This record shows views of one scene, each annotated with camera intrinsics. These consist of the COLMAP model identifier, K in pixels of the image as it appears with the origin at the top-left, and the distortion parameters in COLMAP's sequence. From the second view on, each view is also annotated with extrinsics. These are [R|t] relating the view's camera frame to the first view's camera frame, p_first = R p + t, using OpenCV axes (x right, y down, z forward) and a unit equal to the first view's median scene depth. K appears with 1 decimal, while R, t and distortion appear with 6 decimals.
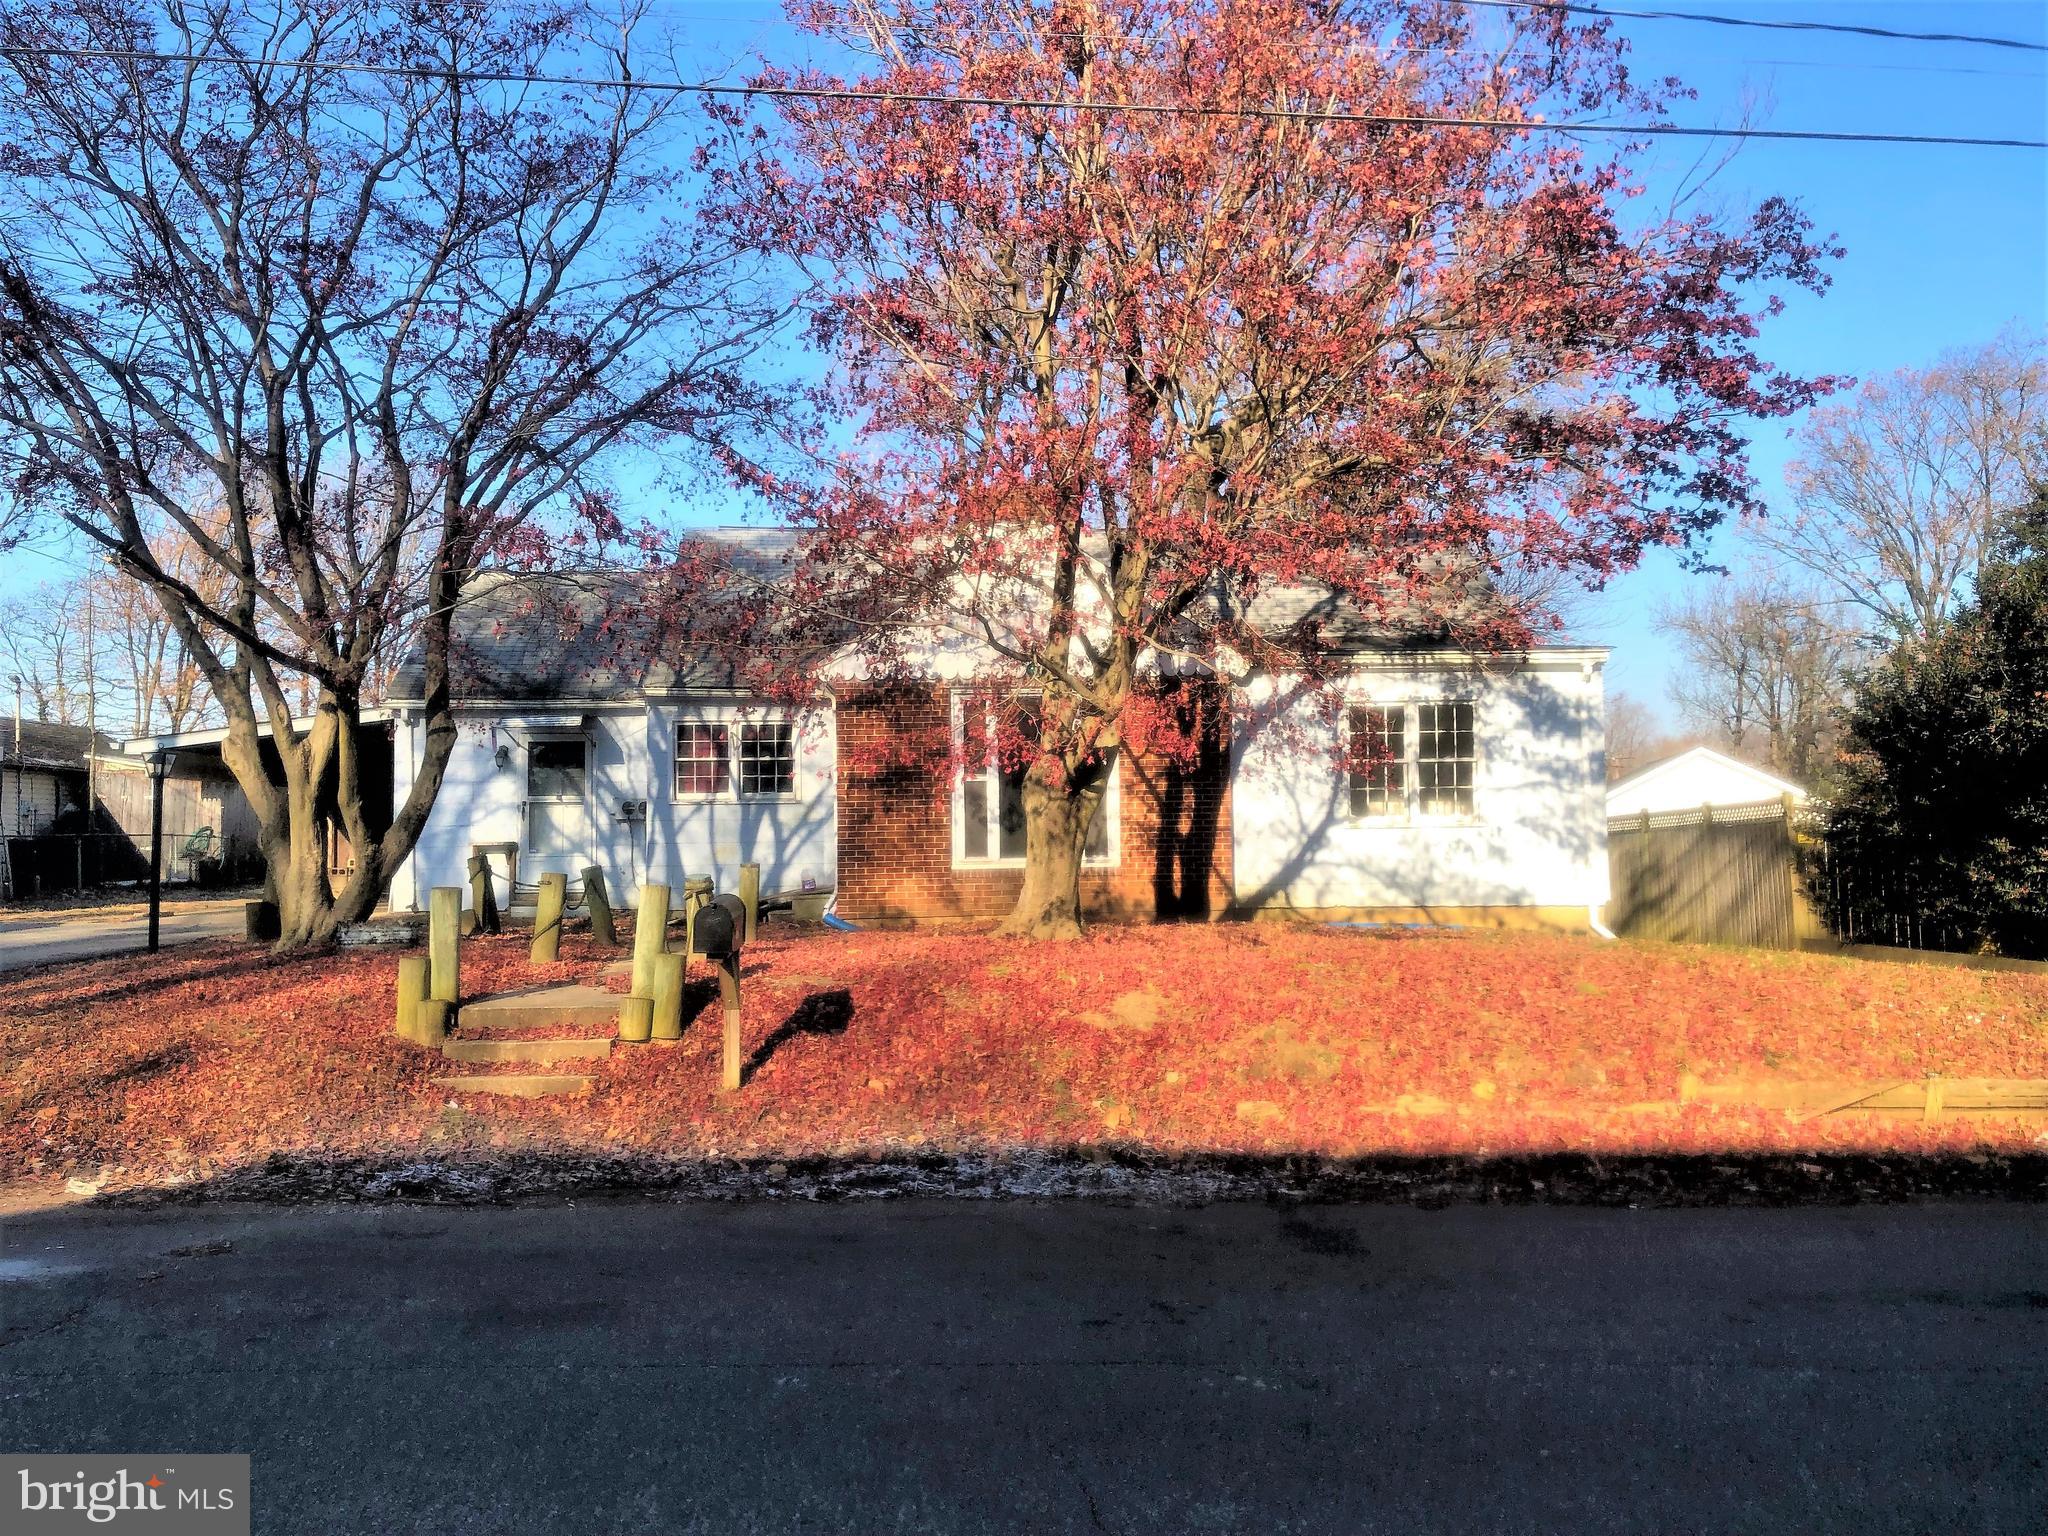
lens RADIAL K [[1674.7, 0, 1033.6], [0, 1674.7, 767.9], [0, 0, 1]] dist [0.042297, -0.026772]
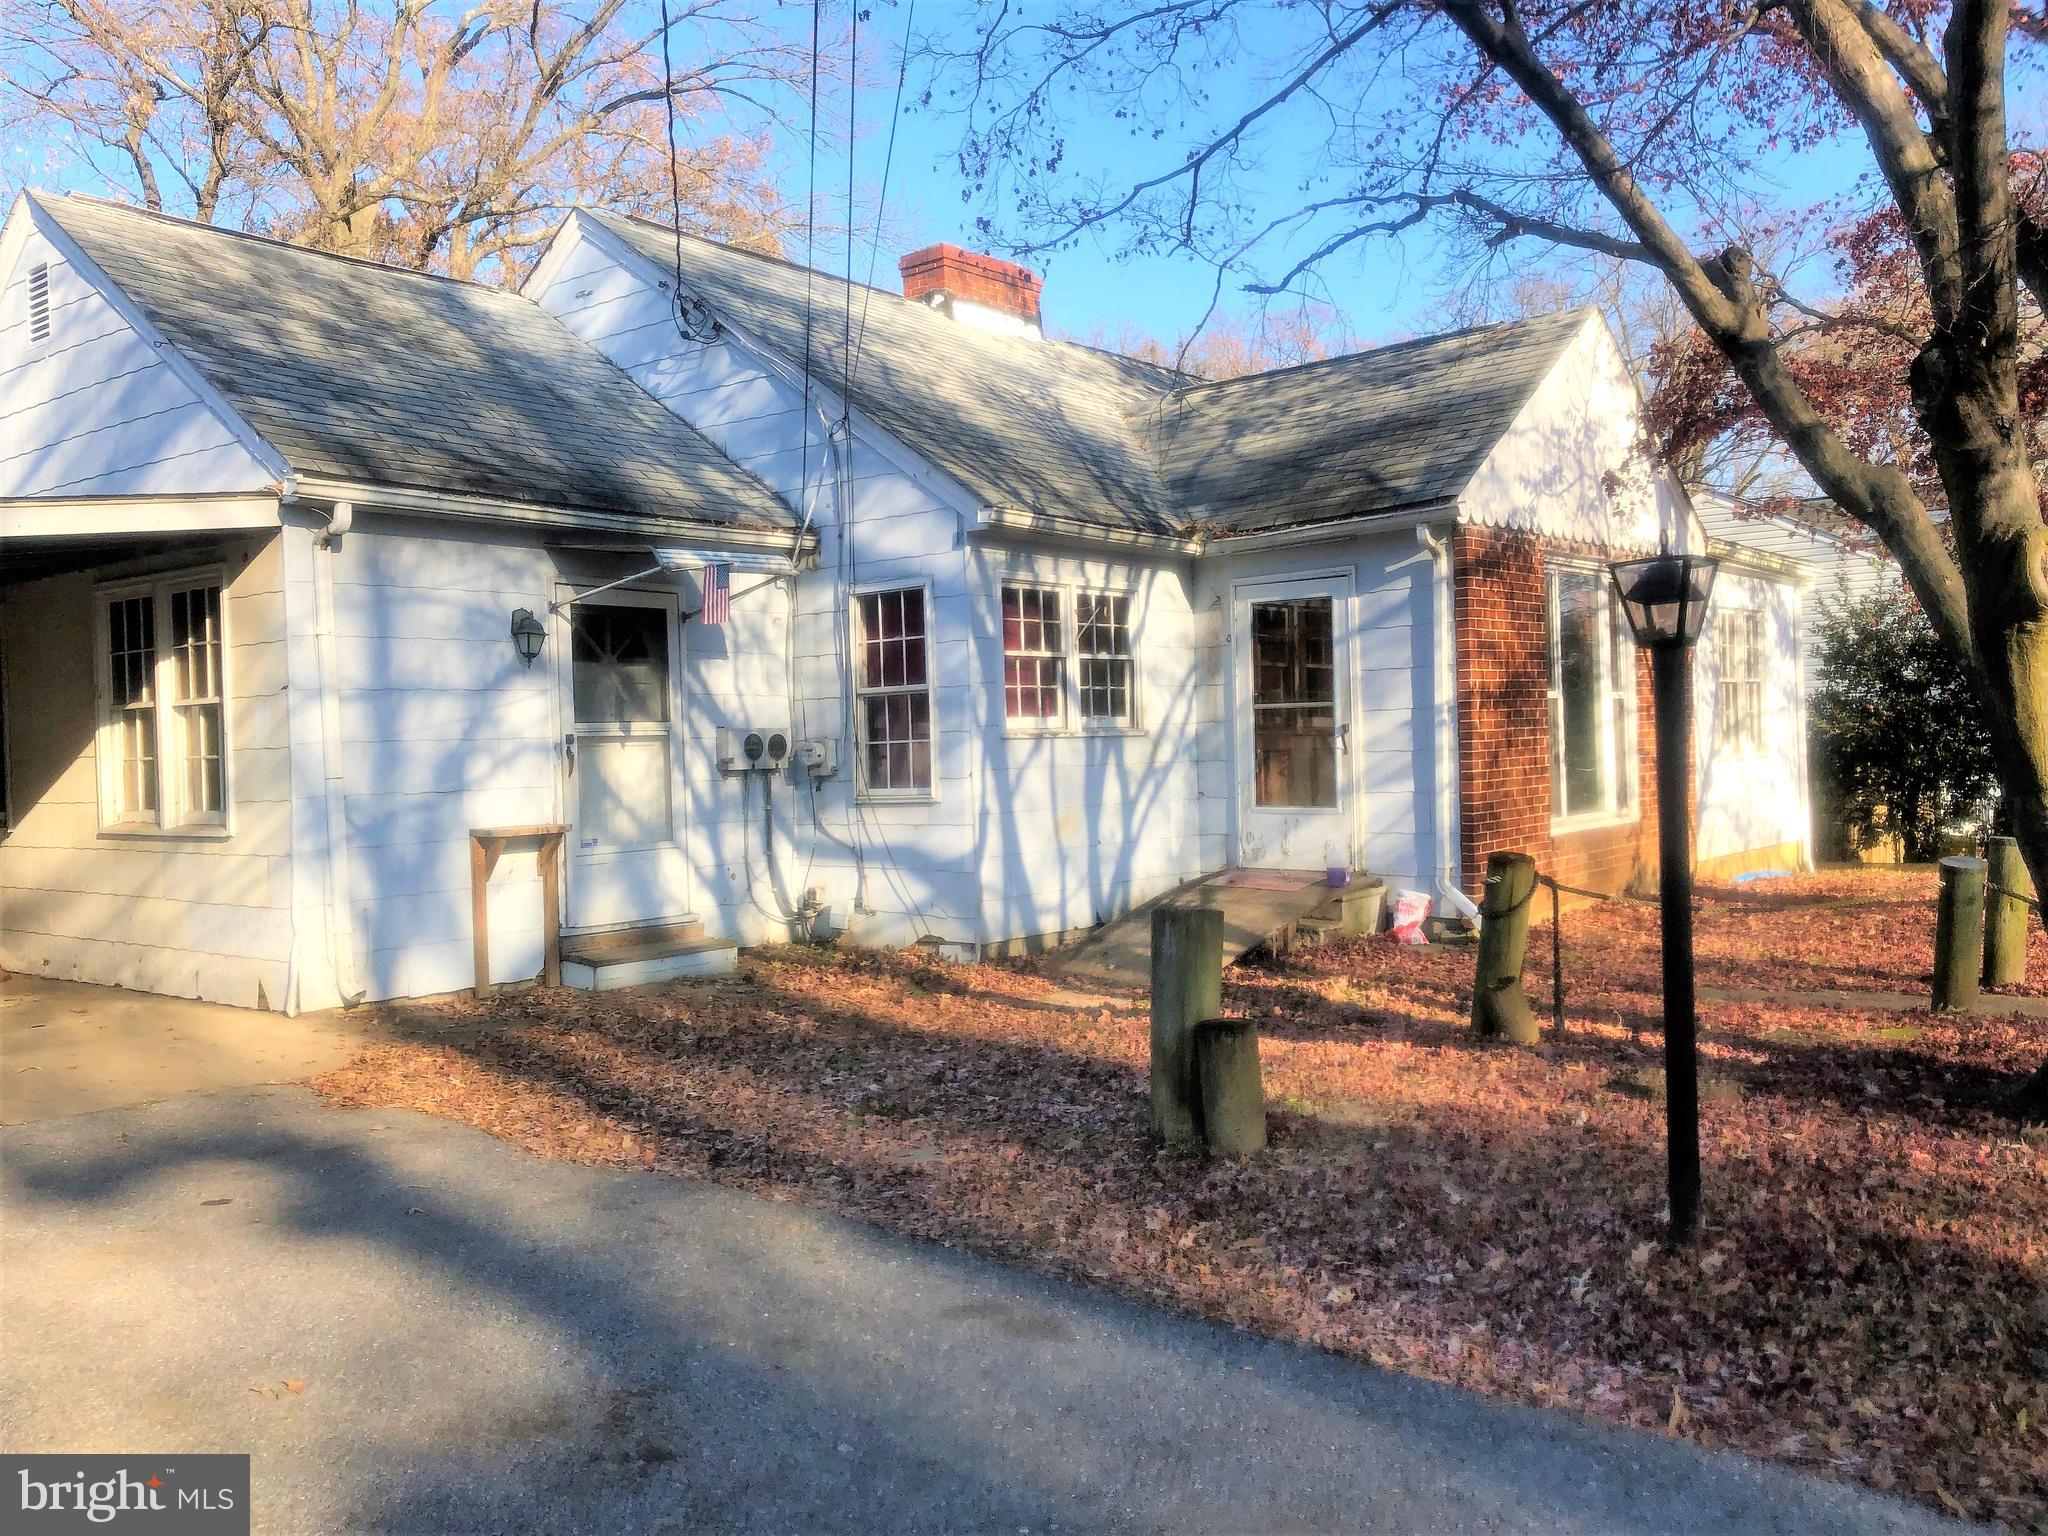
lens RADIAL K [[1674.7, 0, 1003.7], [0, 1674.7, 744.3], [0, 0, 1]] dist [0.042297, -0.026772]
pose [[0.673357, -0.005214, 0.739299, -0.644064], [-0.004161, 0.999933, 0.010842, 0.019270], [-0.739306, -0.010377, 0.673290, 0.699076]]
